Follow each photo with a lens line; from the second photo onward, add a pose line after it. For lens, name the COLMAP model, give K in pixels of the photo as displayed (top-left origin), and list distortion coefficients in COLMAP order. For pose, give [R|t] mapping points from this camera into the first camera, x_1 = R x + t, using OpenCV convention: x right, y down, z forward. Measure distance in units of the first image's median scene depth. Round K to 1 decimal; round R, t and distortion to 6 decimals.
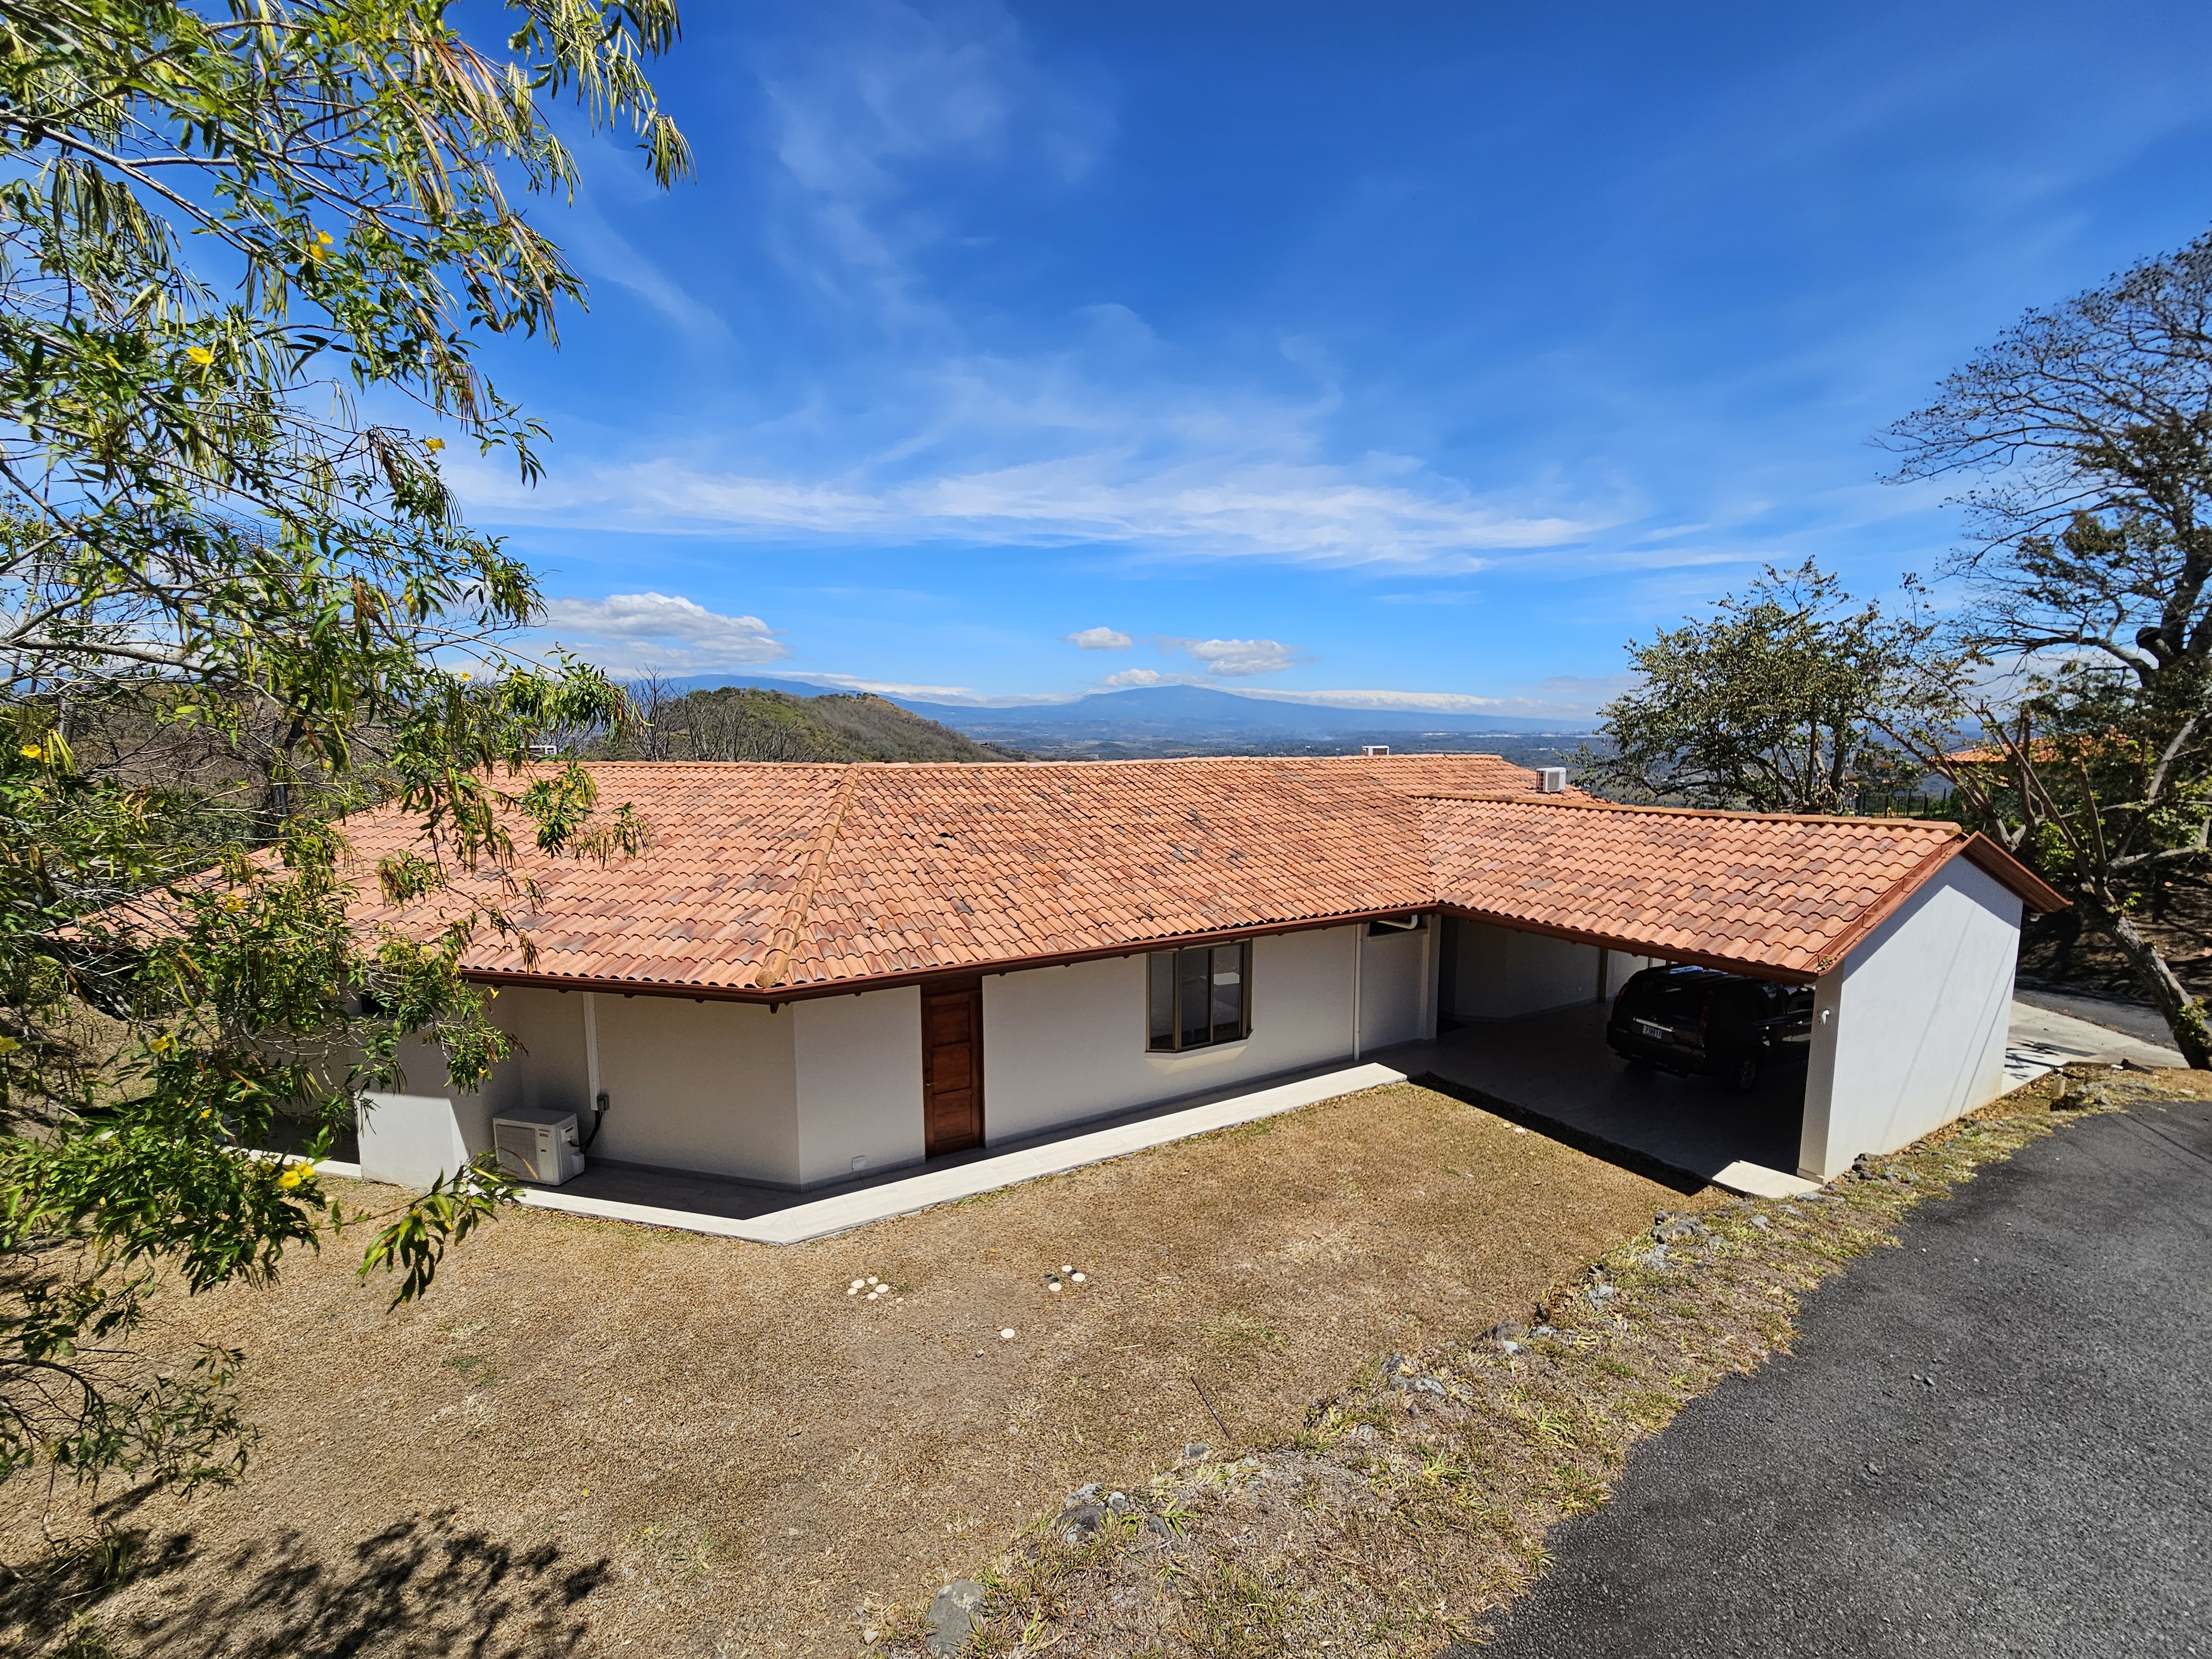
lens RADIAL K [[912.6, 0, 1109.8], [0, 912.6, 851.5], [0, 0, 1]] dist [-0.000953, -0.000052]
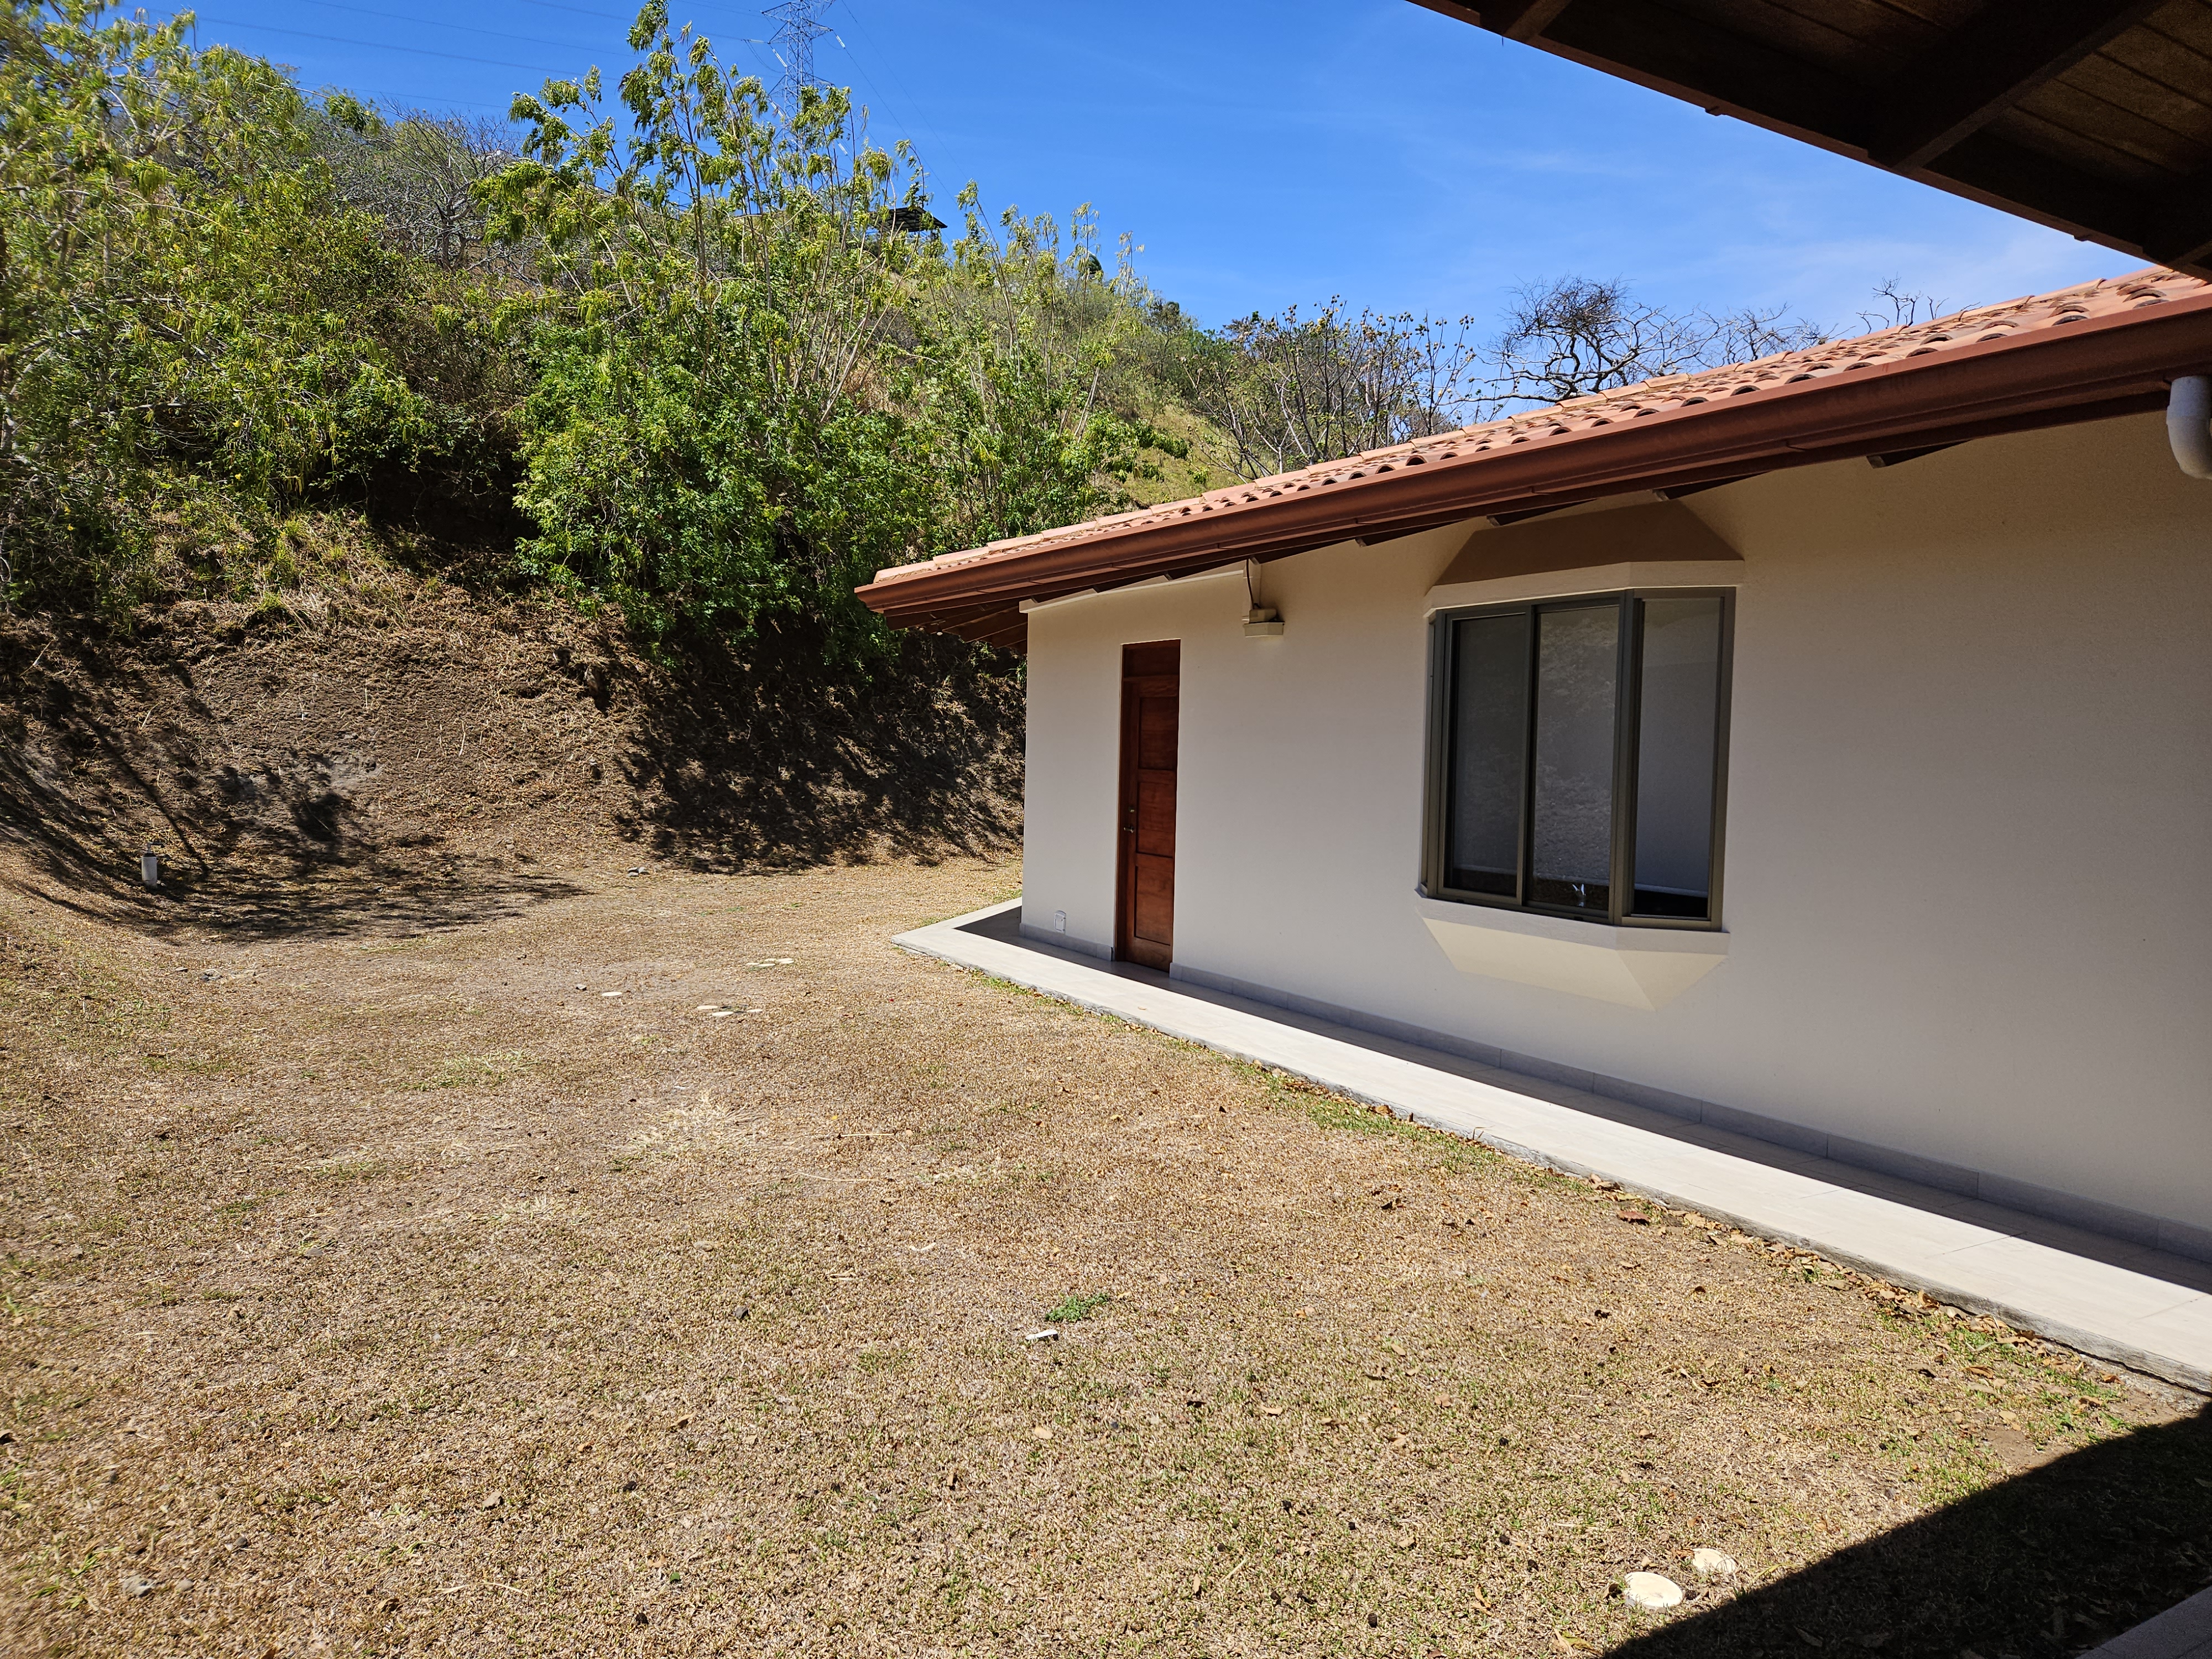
lens RADIAL K [[1499.9, 0, 1106.0], [0, 1499.9, 829.5], [0, 0, 1]] dist [0.035127, -0.001478]
pose [[-0.010947, 0.053179, -0.998525, 0.689628], [-0.153000, 0.986737, 0.054228, 0.193534], [0.988166, 0.153368, -0.002665, 0.916854]]
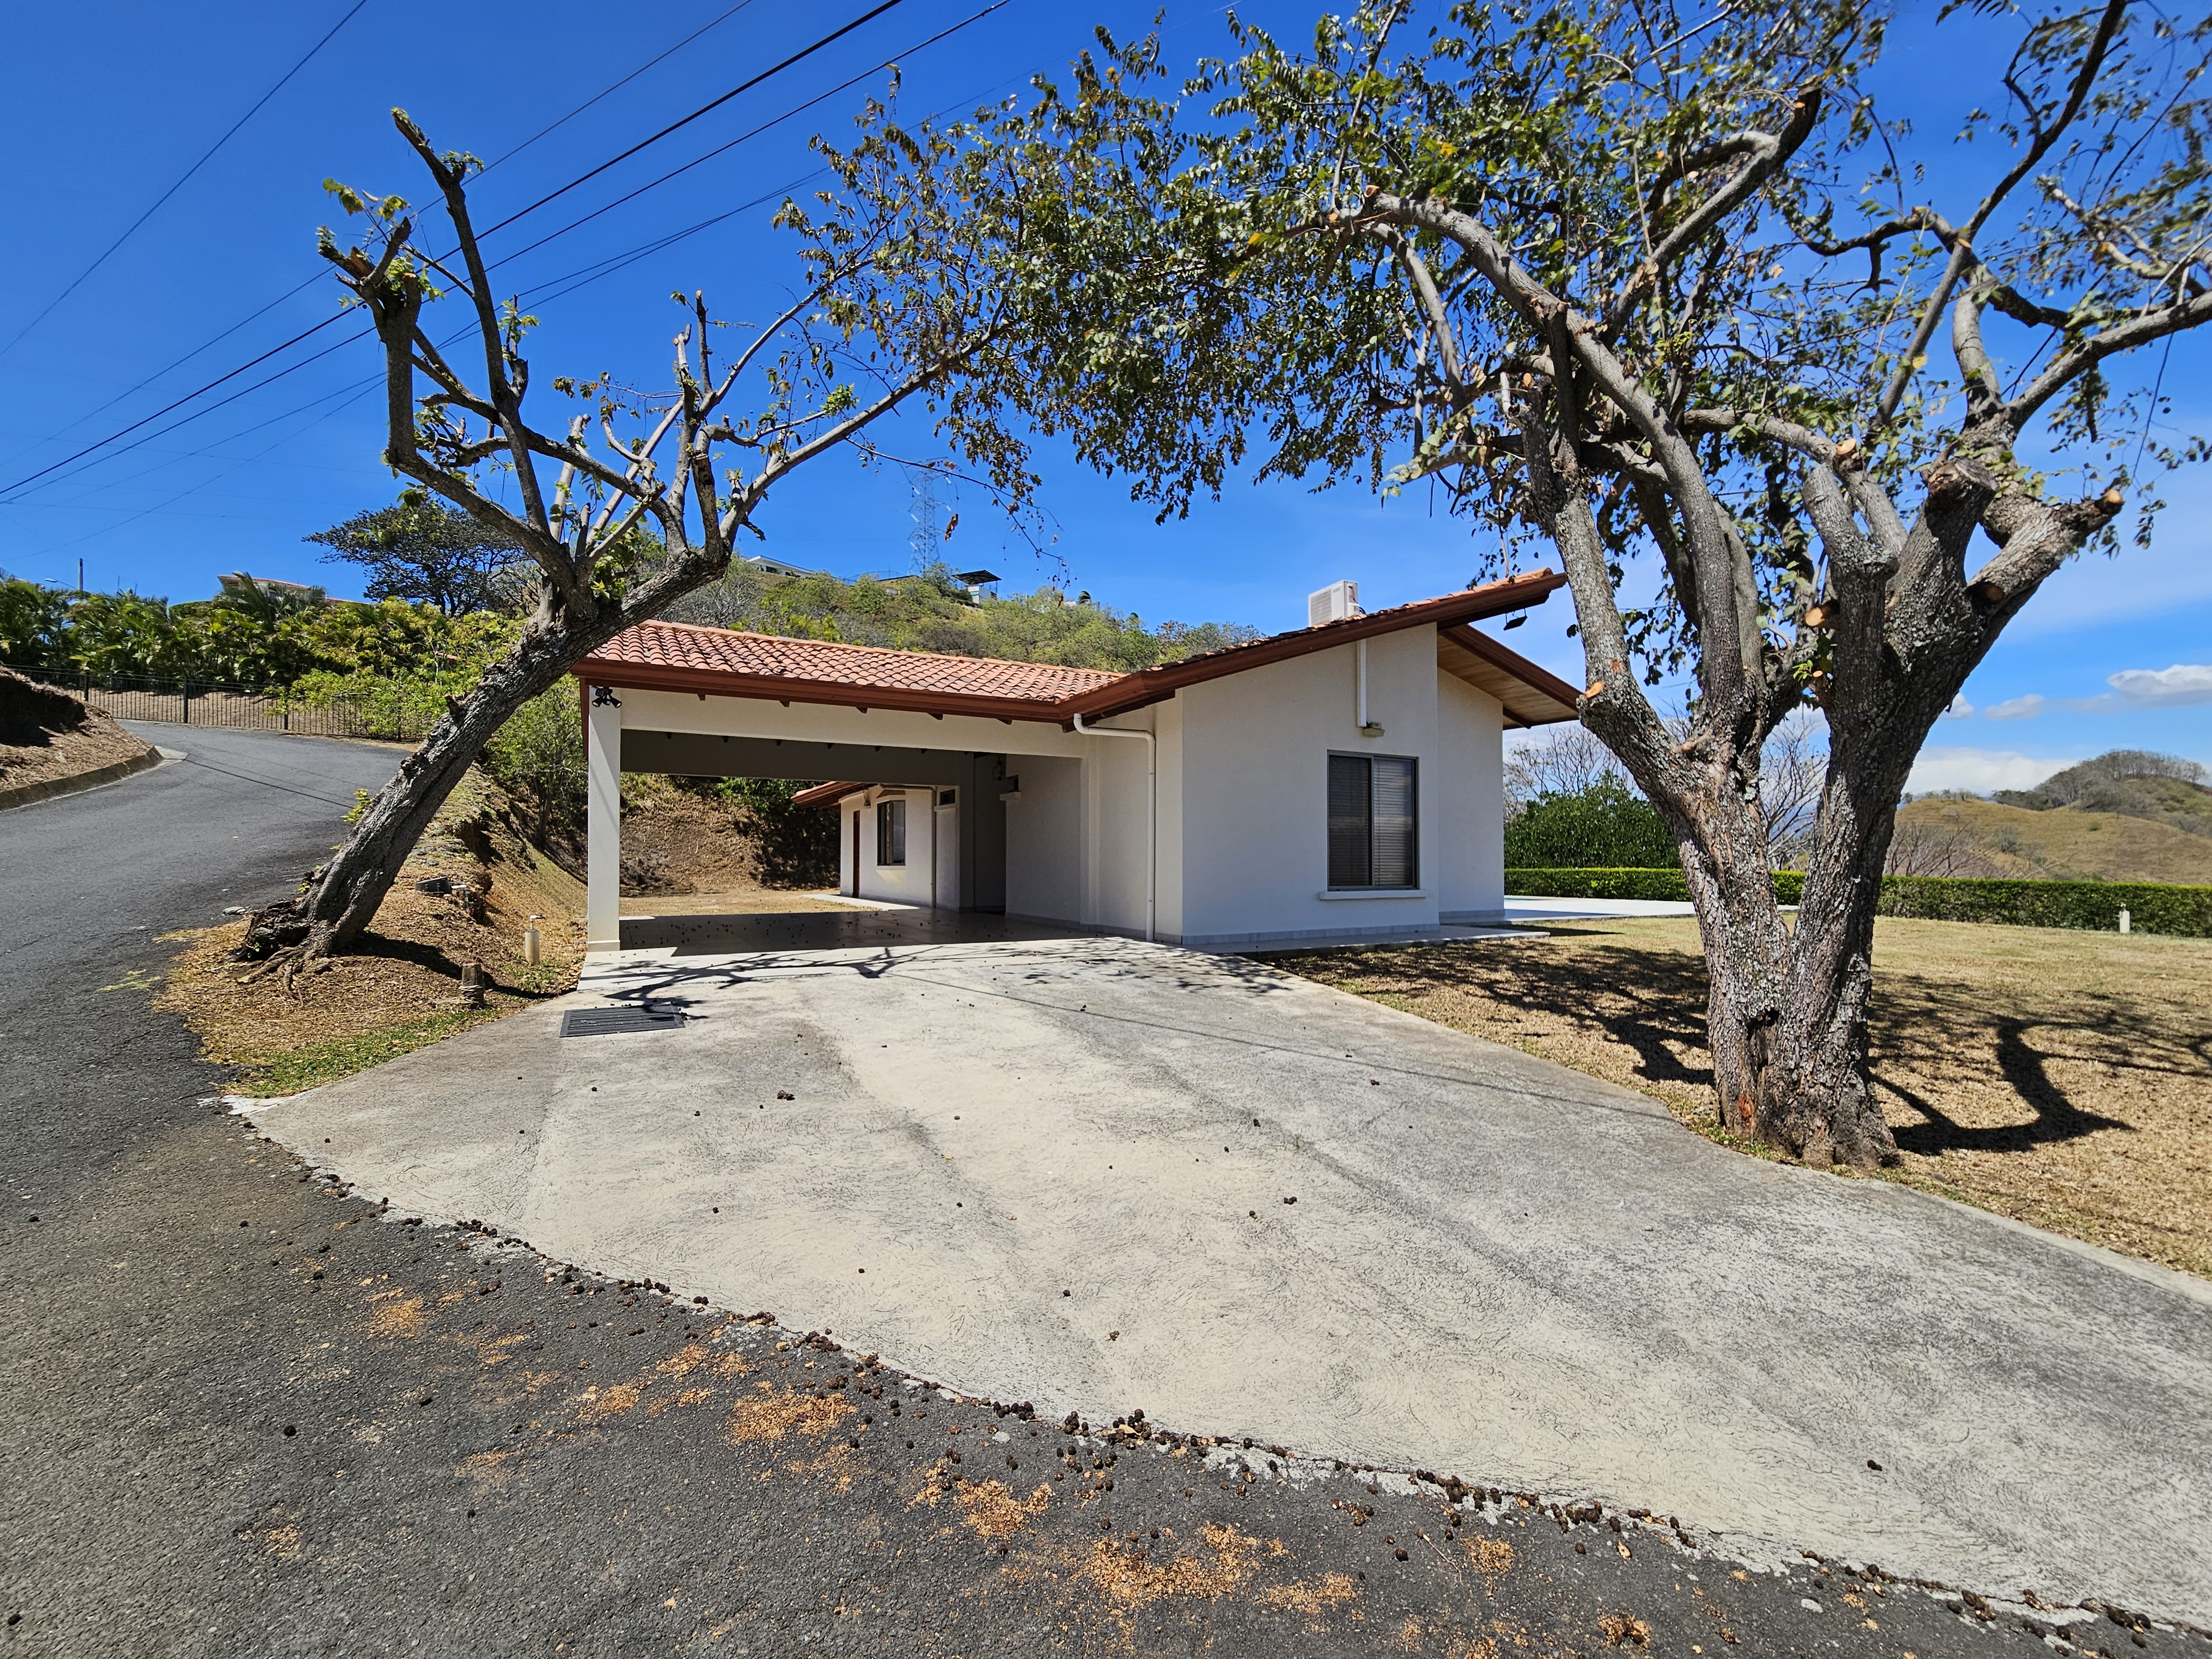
lens RADIAL K [[912.6, 0, 1109.8], [0, 912.6, 851.5], [0, 0, 1]] dist [-0.000953, -0.000052]
pose [[-0.038410, -0.011399, -0.999197, 1.788259], [-0.123441, 0.992330, -0.006575, 0.164031], [0.991608, 0.123089, -0.039522, 1.556769]]
